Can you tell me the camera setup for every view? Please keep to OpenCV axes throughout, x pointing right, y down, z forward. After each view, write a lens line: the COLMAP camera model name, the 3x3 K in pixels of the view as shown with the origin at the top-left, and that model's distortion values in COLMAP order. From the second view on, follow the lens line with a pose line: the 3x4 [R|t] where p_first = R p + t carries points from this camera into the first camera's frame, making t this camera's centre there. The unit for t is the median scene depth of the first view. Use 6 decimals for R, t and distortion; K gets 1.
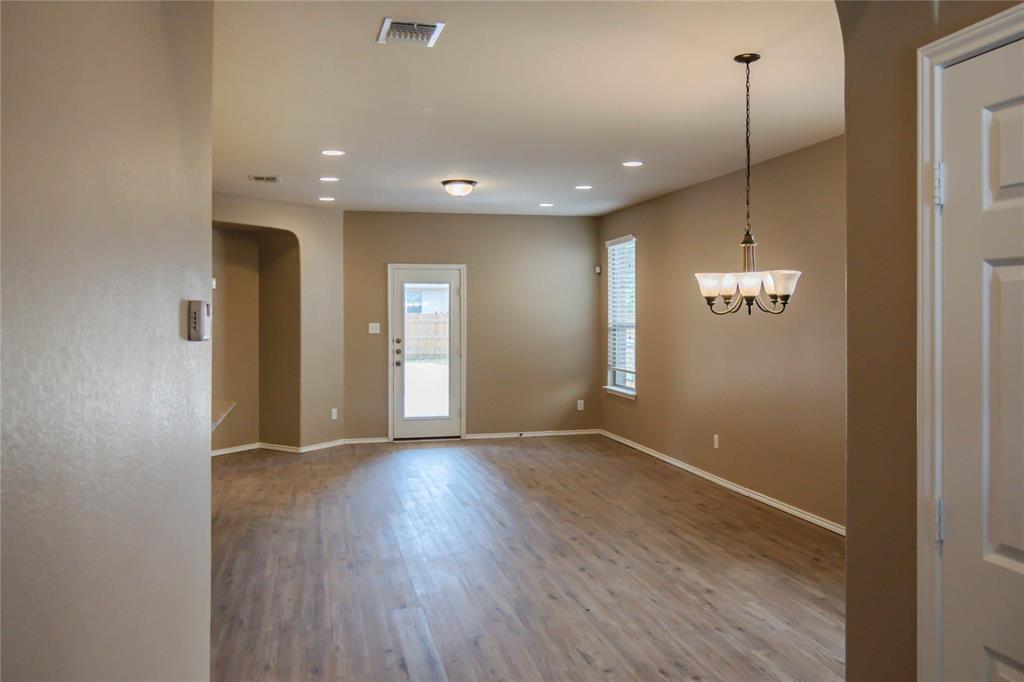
lens RADIAL K [[779.1, 0, 511.7], [0, 779.1, 317.0], [0, 0, 1]] dist [-0.010034, -0.002315]
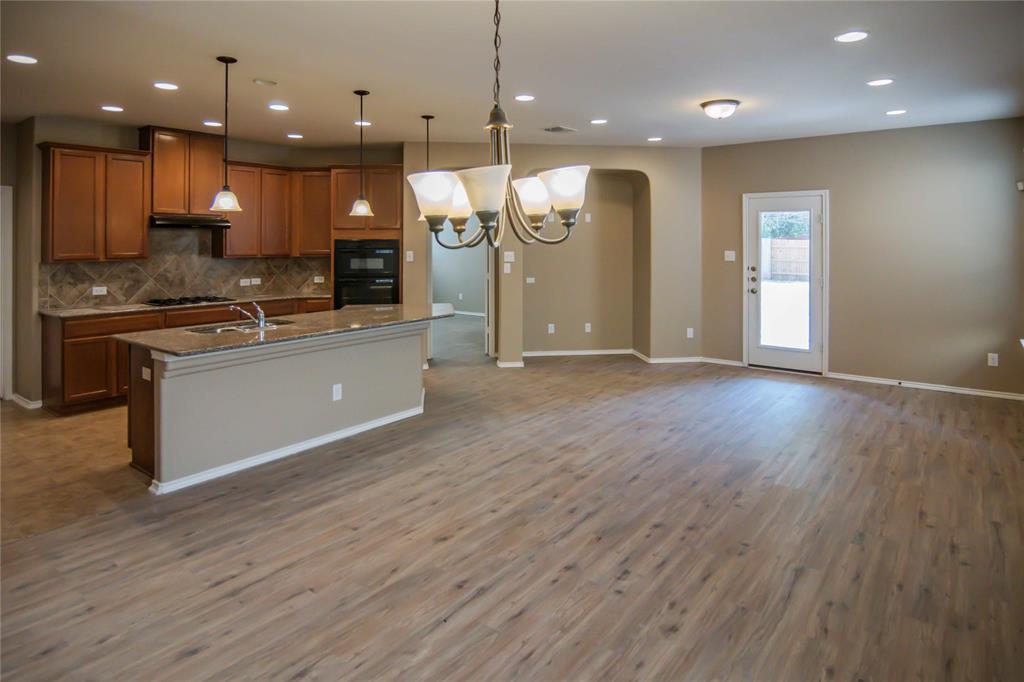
lens RADIAL K [[585.4, 0, 544.4], [0, 585.4, 238.1], [0, 0, 1]] dist [-0.009800, -0.001325]
pose [[0.645027, -0.000106, -0.764160, 0.296789], [-0.005968, 0.999969, -0.005177, -0.004552], [0.764137, 0.007900, 0.645006, 0.333974]]
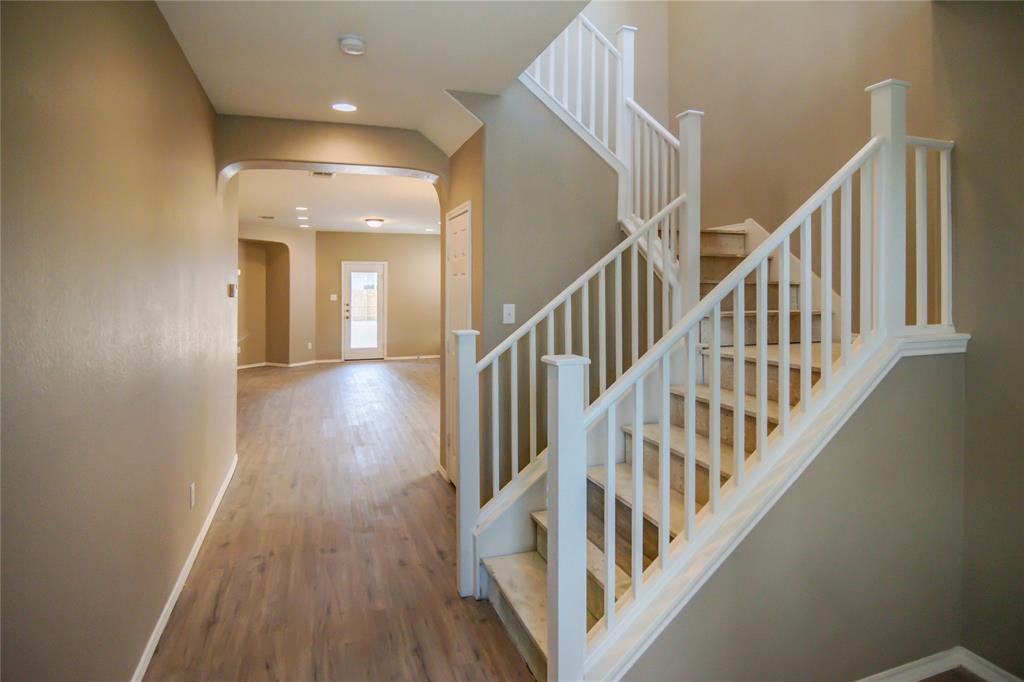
lens RADIAL K [[547.5, 0, 510.7], [0, 547.5, 286.5], [0, 0, 1]] dist [0.000026, -0.000230]
pose [[0.995573, 0.001542, 0.093983, 0.121034], [-0.000533, 0.999942, -0.010757, 0.002629], [-0.093994, 0.010659, 0.995516, -0.313067]]
